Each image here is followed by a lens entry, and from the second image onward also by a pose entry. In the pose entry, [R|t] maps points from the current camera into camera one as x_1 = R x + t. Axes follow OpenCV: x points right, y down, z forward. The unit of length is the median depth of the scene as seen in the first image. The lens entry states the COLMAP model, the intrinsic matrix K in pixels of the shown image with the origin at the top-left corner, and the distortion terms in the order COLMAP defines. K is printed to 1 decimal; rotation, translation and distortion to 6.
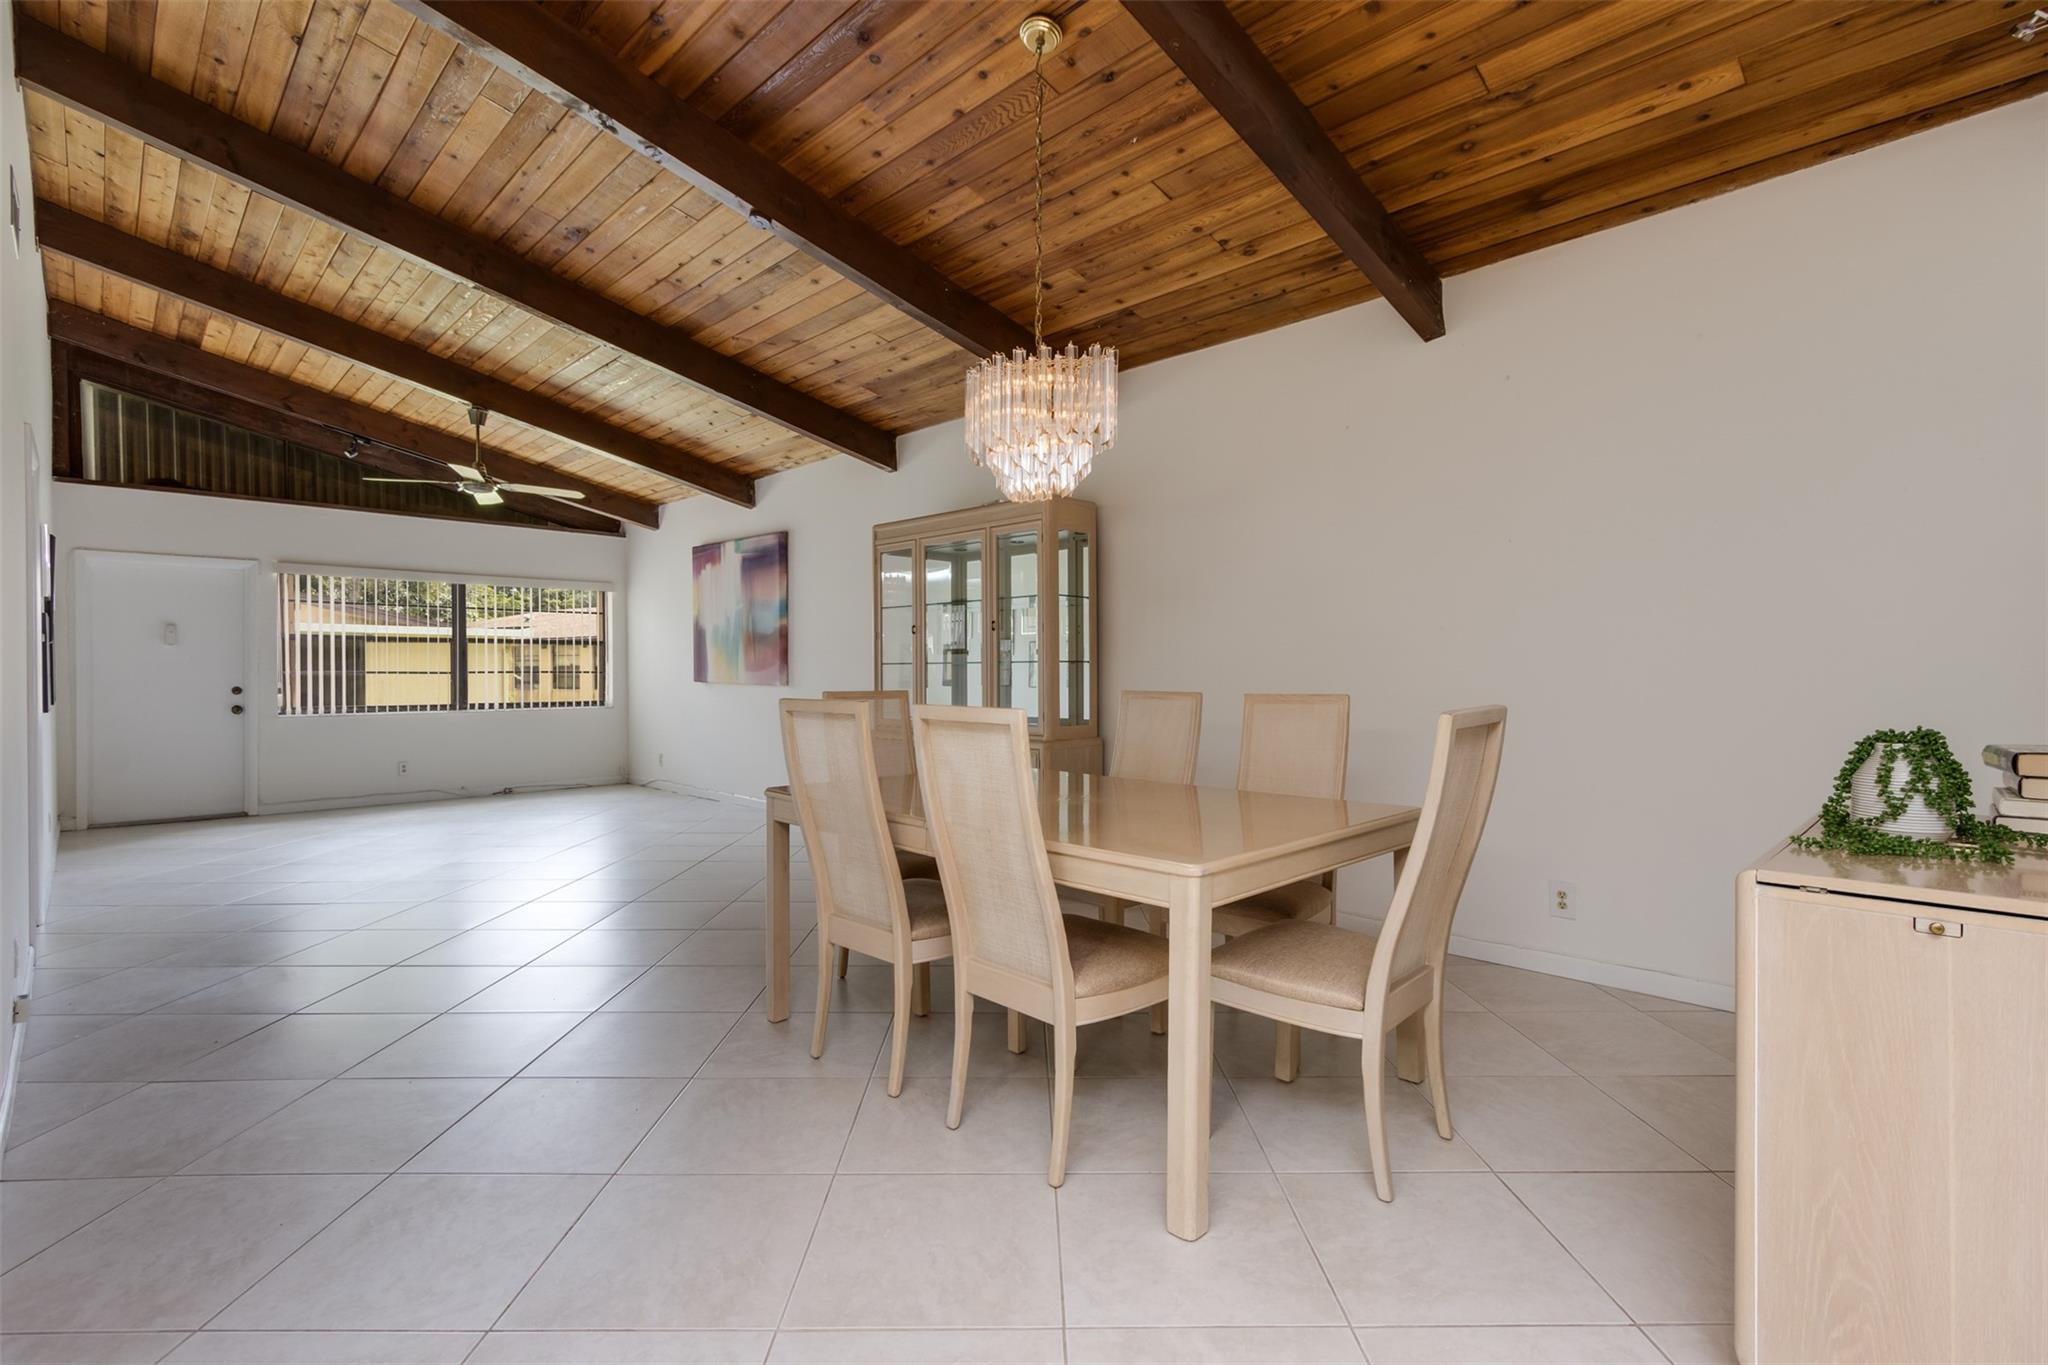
lens RADIAL K [[926.7, 0, 1031.1], [0, 926.7, 675.9], [0, 0, 1]] dist [0.001207, -0.000636]
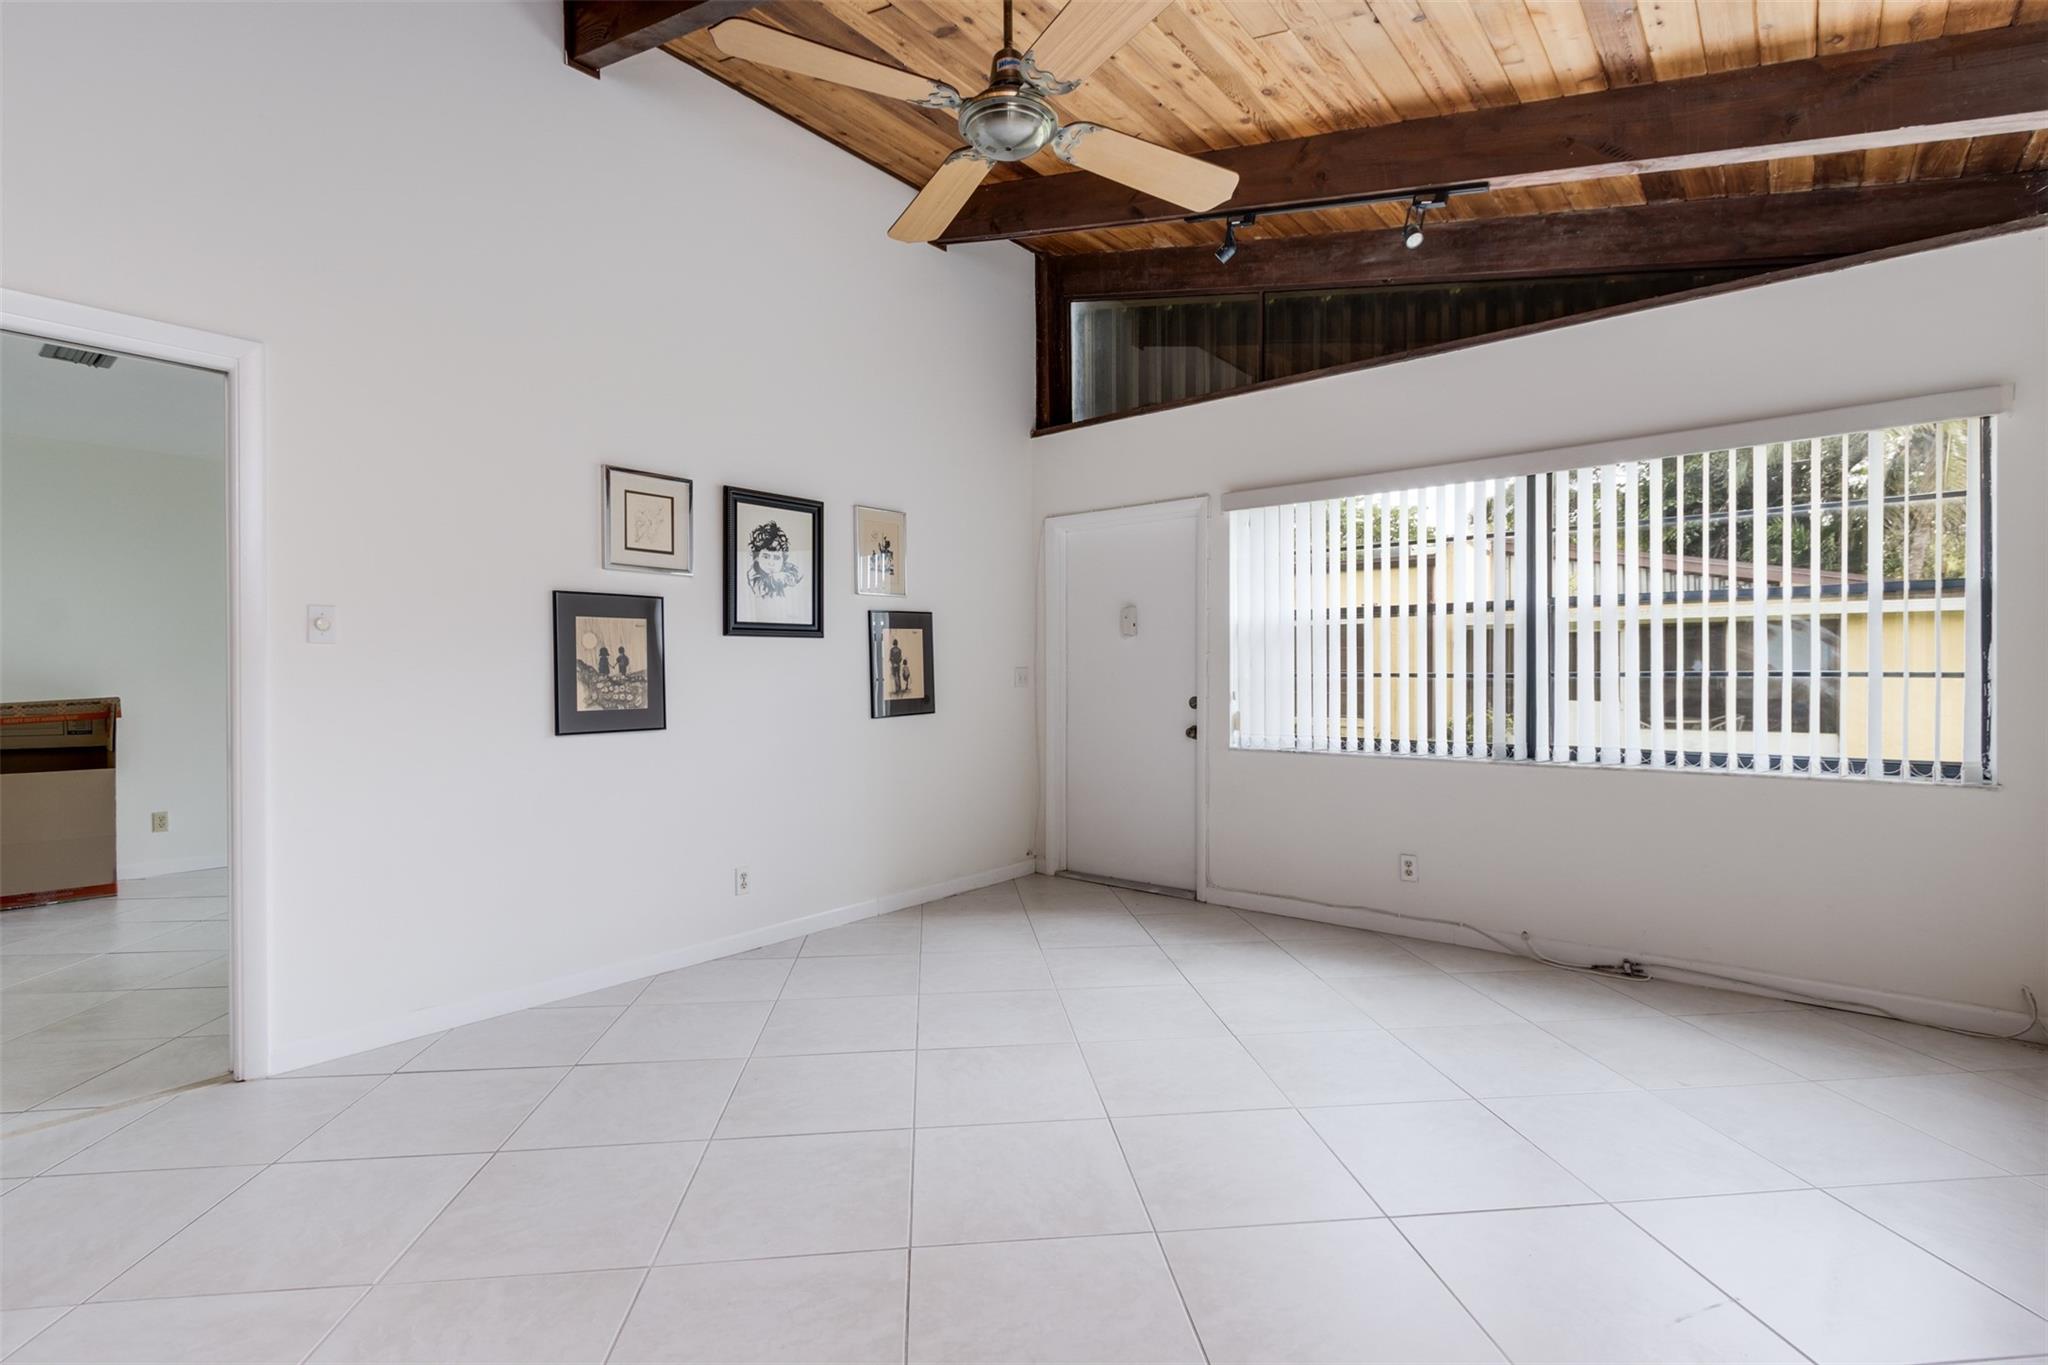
lens RADIAL K [[946.7, 0, 1029.5], [0, 946.7, 677.2], [0, 0, 1]] dist [0.004538, -0.000450]
pose [[0.096832, 0.004739, -0.995289, -0.228258], [0.000554, 0.999988, 0.004816, -0.005681], [0.995301, -0.001017, 0.096828, 0.888843]]
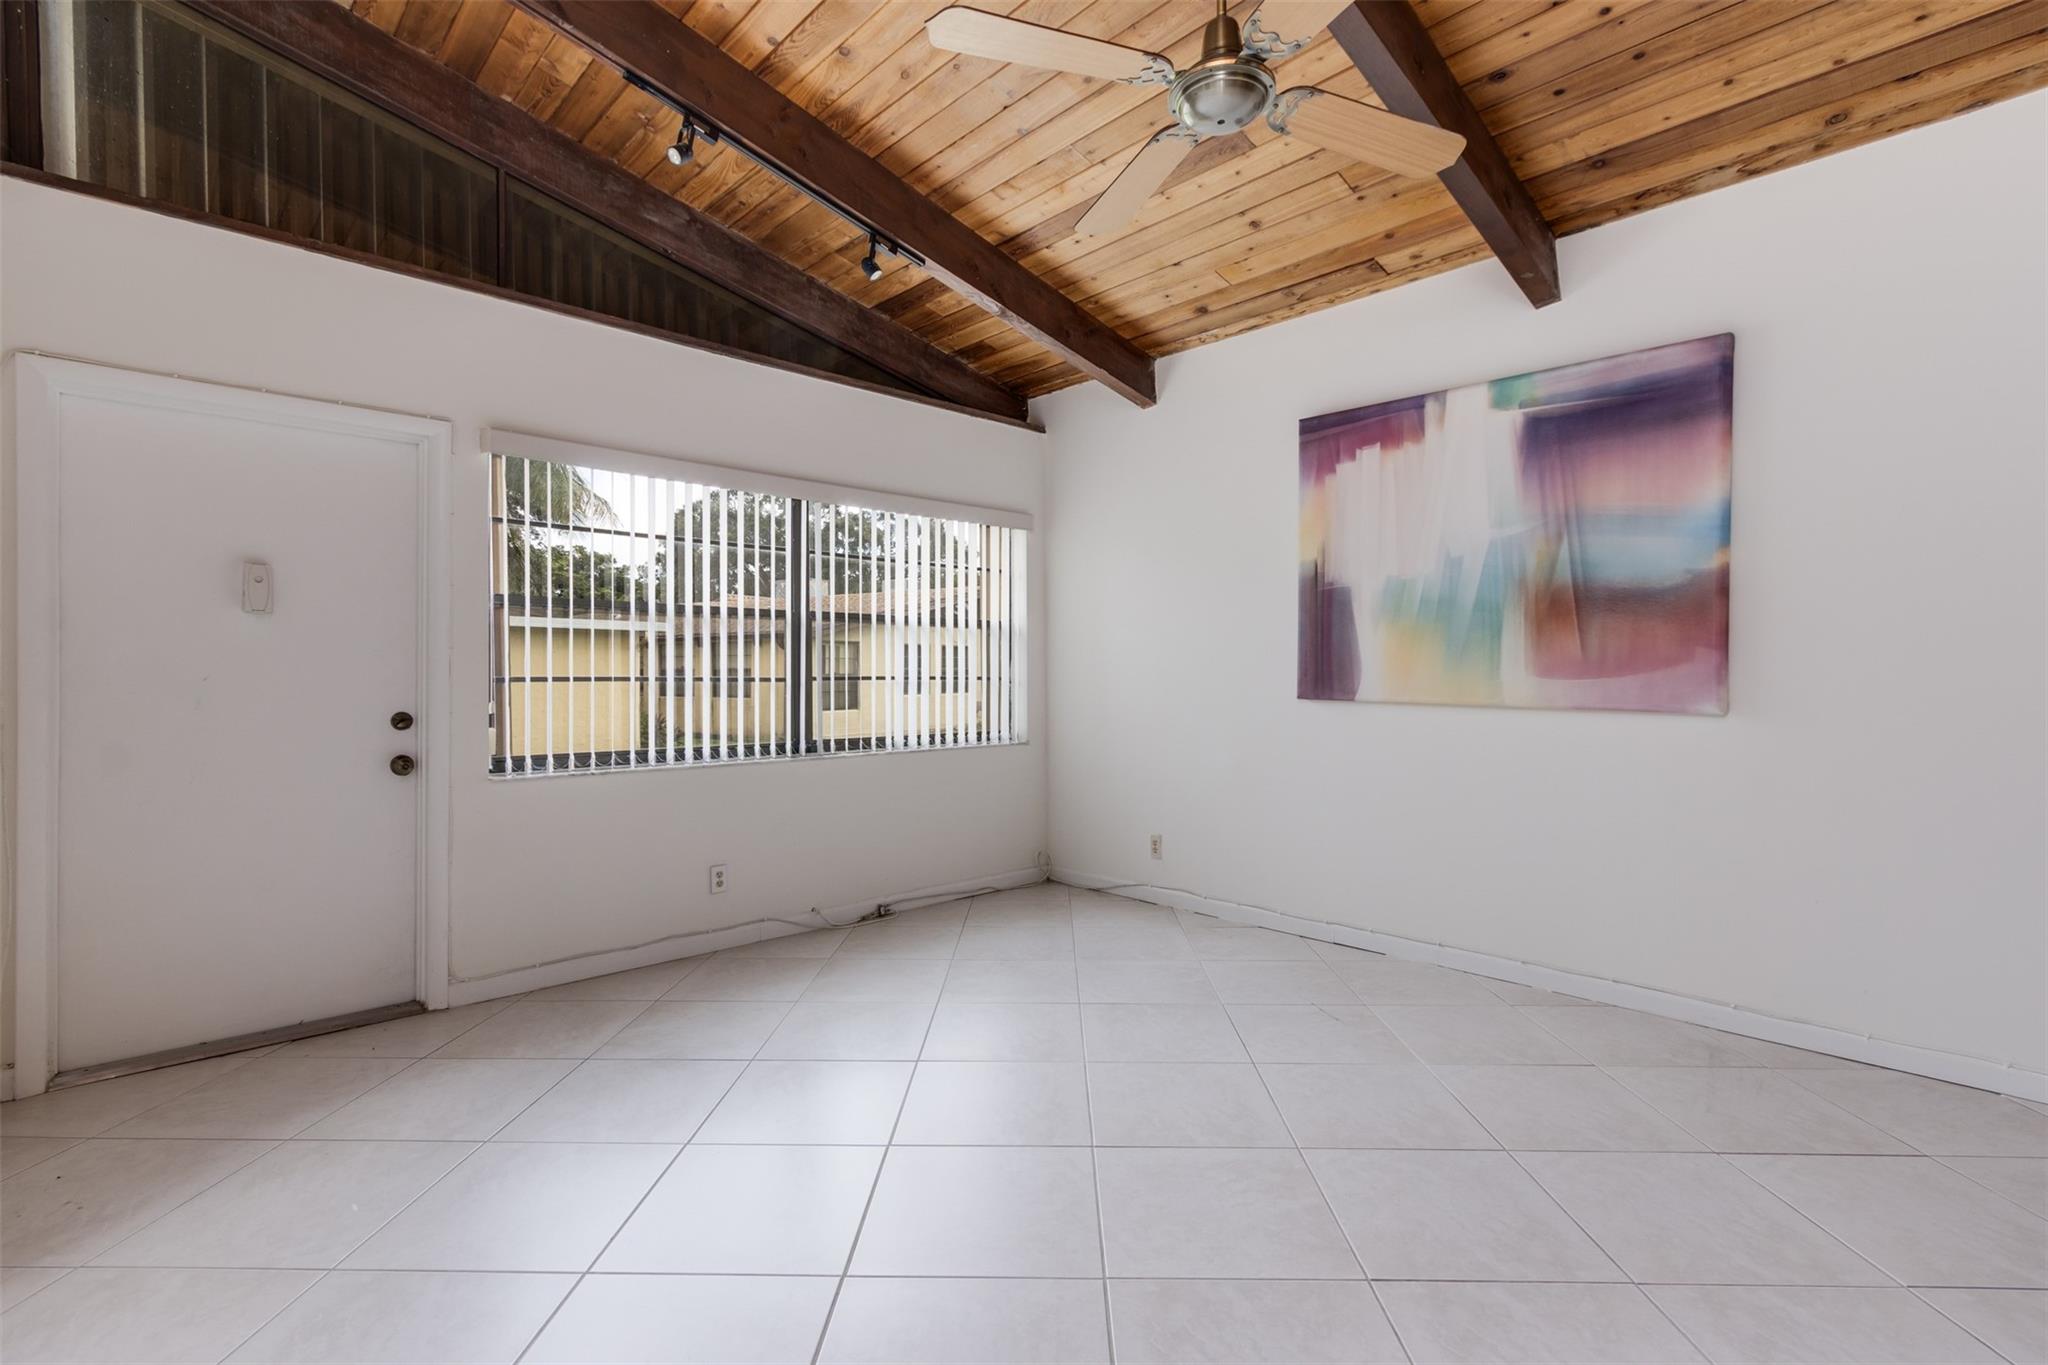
lens RADIAL K [[949.5, 0, 1025.6], [0, 949.5, 674.5], [0, 0, 1]] dist [0.041072, -0.020546]
pose [[0.999440, 0.001374, -0.033440, -0.595761], [-0.001502, 0.999992, -0.003803, -0.005115], [0.033434, 0.003851, 0.999434, 0.606162]]
